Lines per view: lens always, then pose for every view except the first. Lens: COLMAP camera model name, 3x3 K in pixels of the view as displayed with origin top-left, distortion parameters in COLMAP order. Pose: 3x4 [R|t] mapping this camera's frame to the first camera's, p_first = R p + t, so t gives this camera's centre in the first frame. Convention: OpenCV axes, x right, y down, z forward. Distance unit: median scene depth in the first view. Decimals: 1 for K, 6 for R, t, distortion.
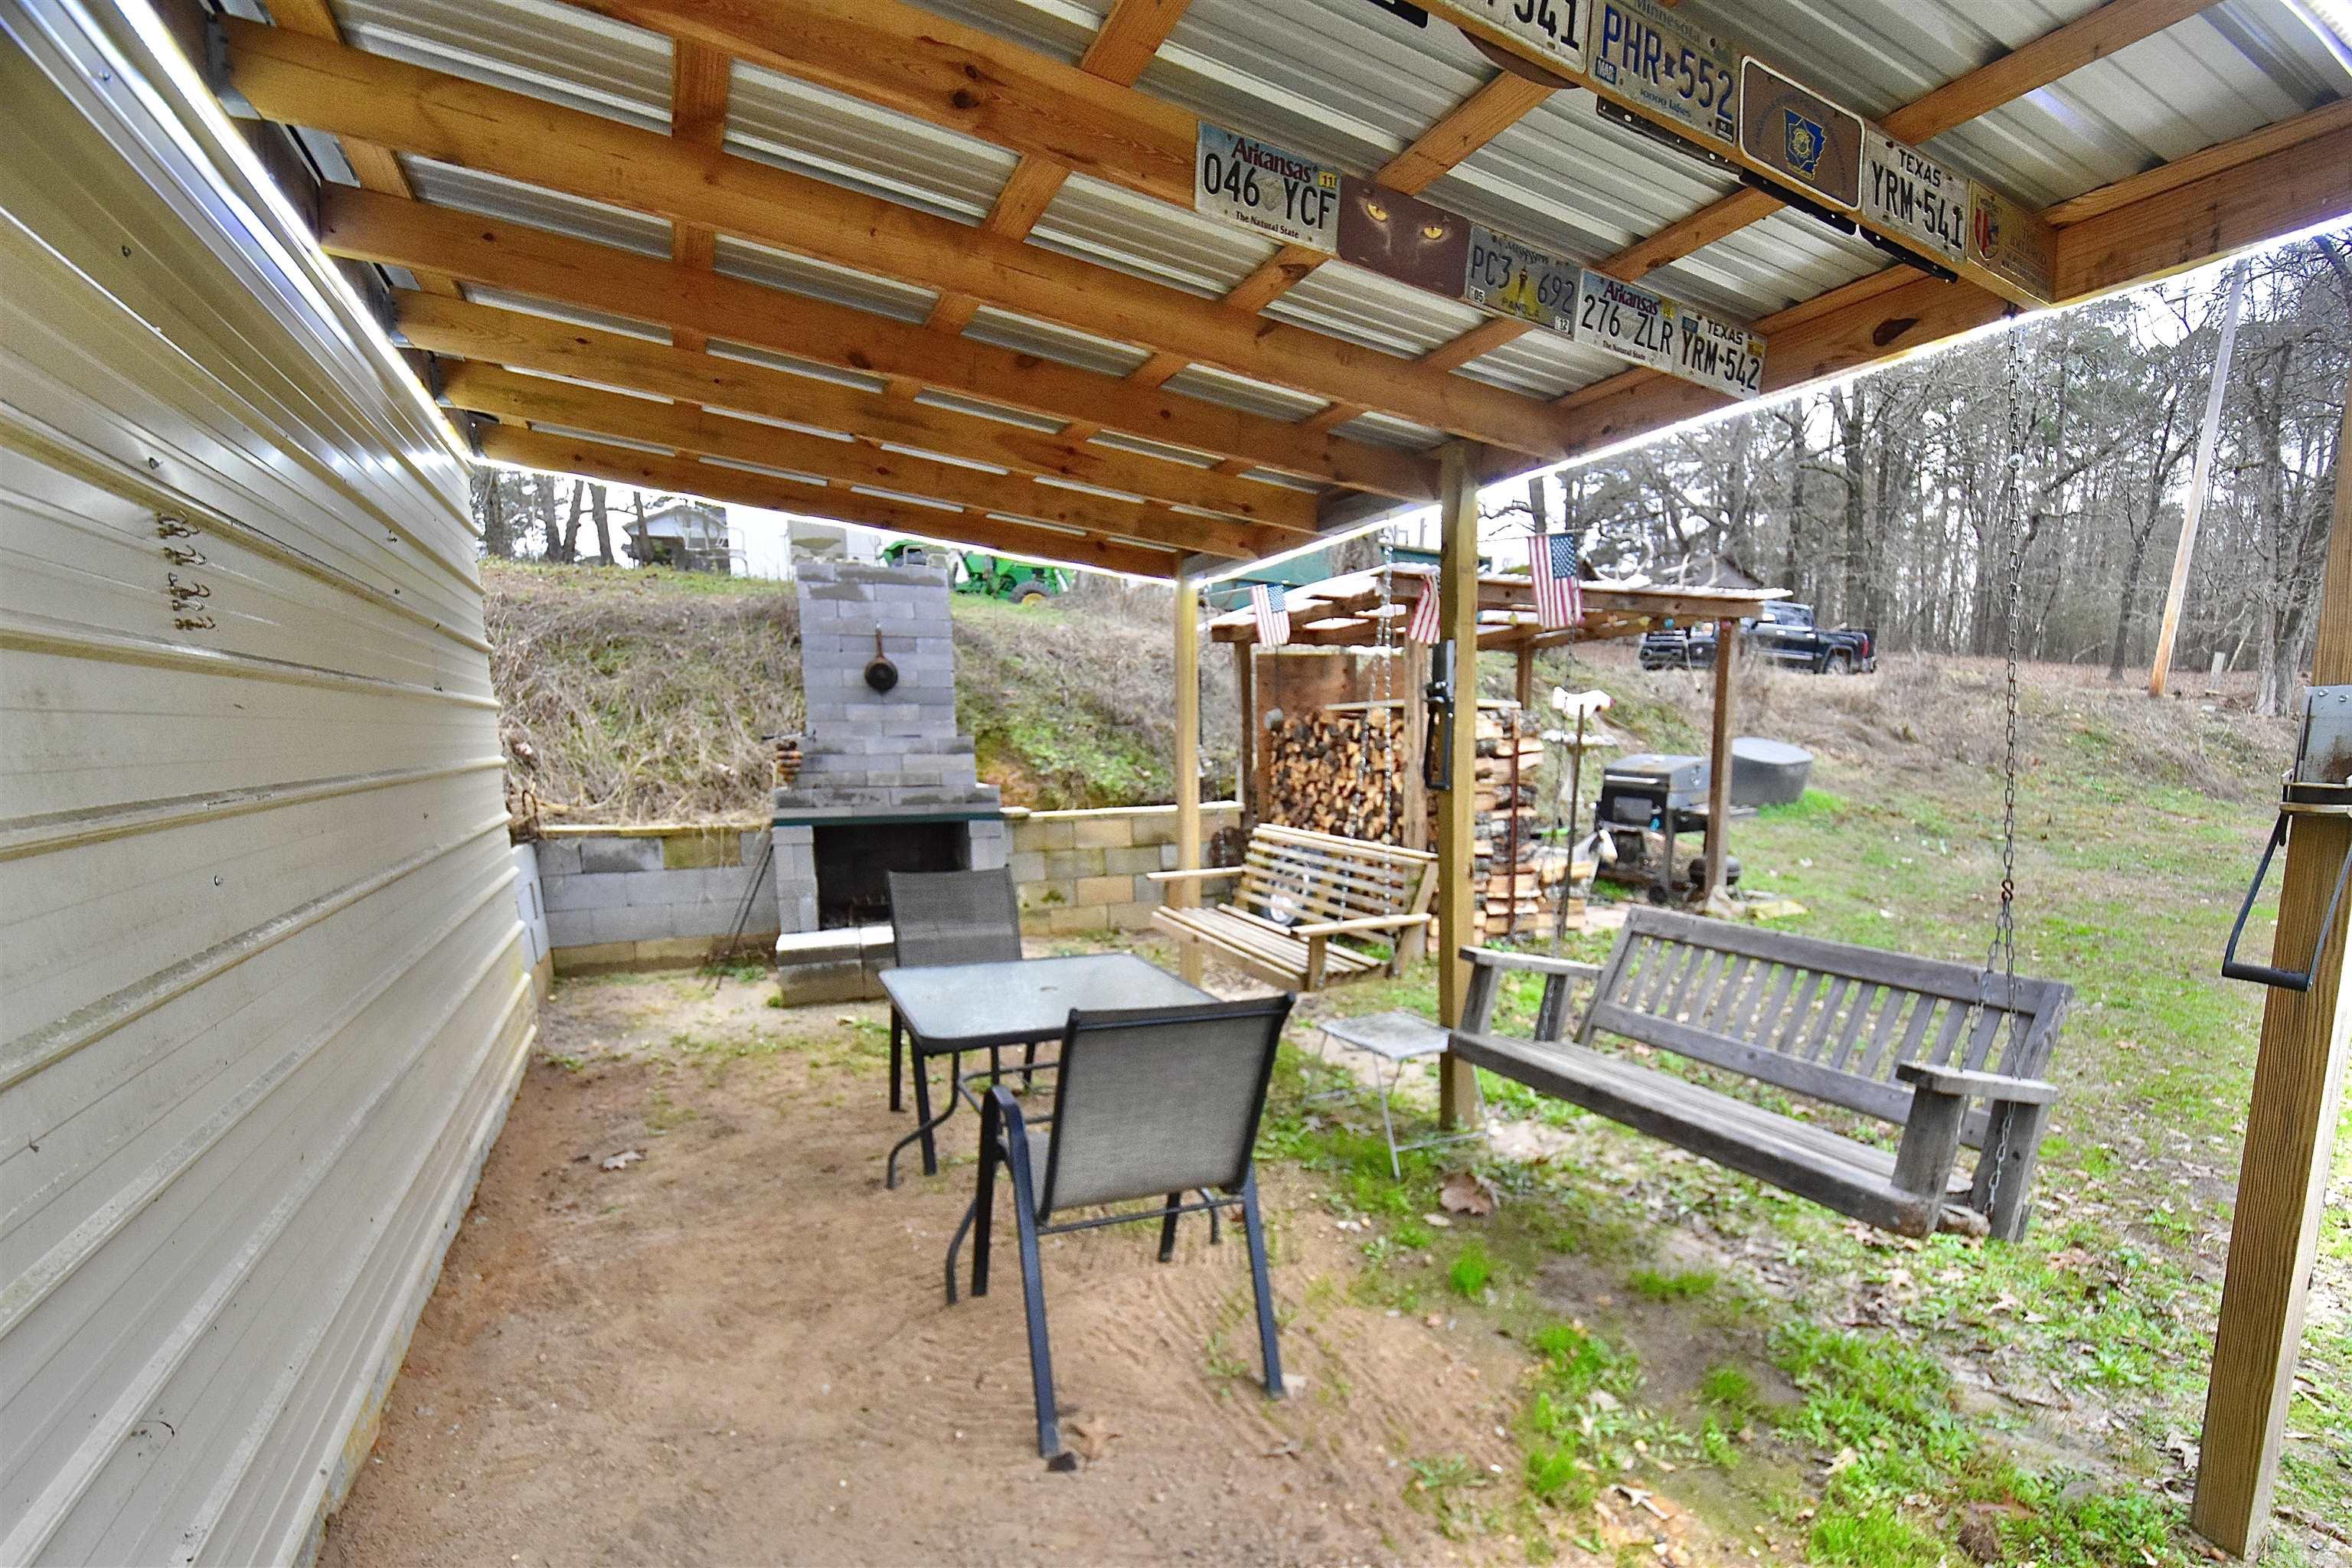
lens RADIAL K [[1006.3, 0, 1188.3], [0, 1006.3, 896.0], [0, 0, 1]] dist [0.020371, -0.018566]
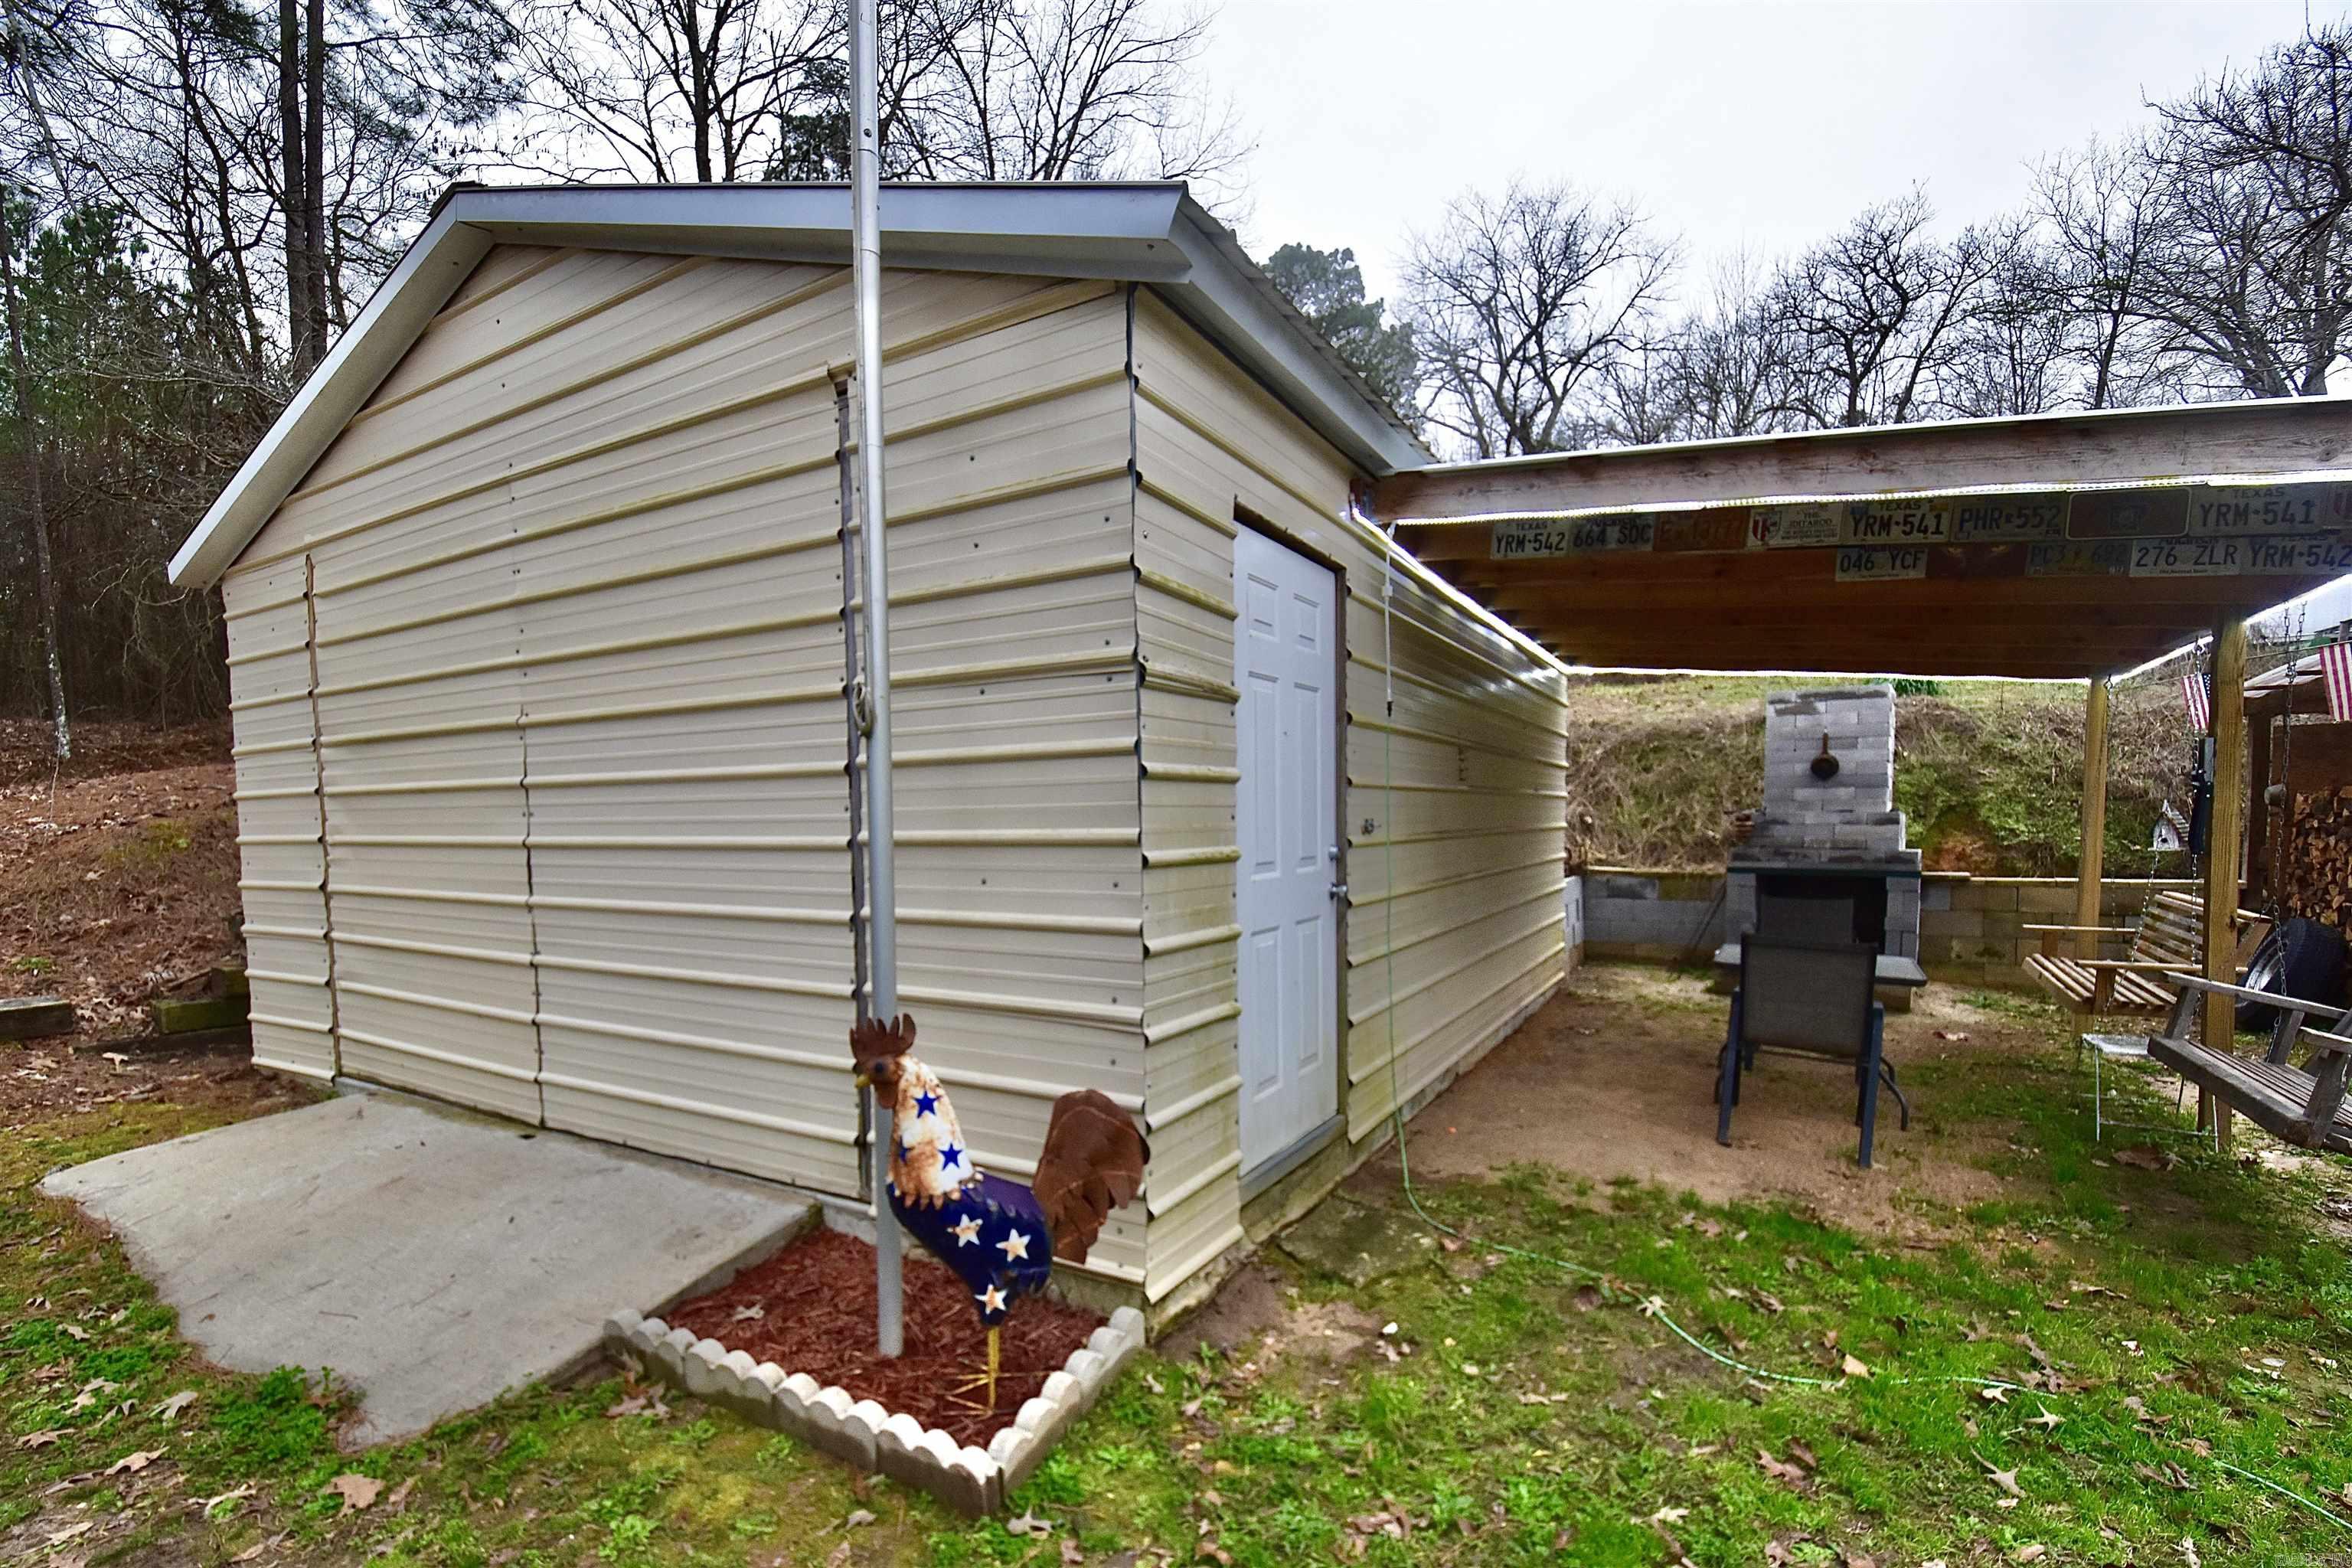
lens RADIAL K [[1006.3, 0, 1188.3], [0, 1006.3, 896.0], [0, 0, 1]] dist [0.020371, -0.018566]
pose [[0.551939, 0.068657, -0.831053, 0.328321], [-0.128885, 0.991653, -0.003673, 0.061493], [0.823864, 0.109138, 0.556181, -0.395628]]
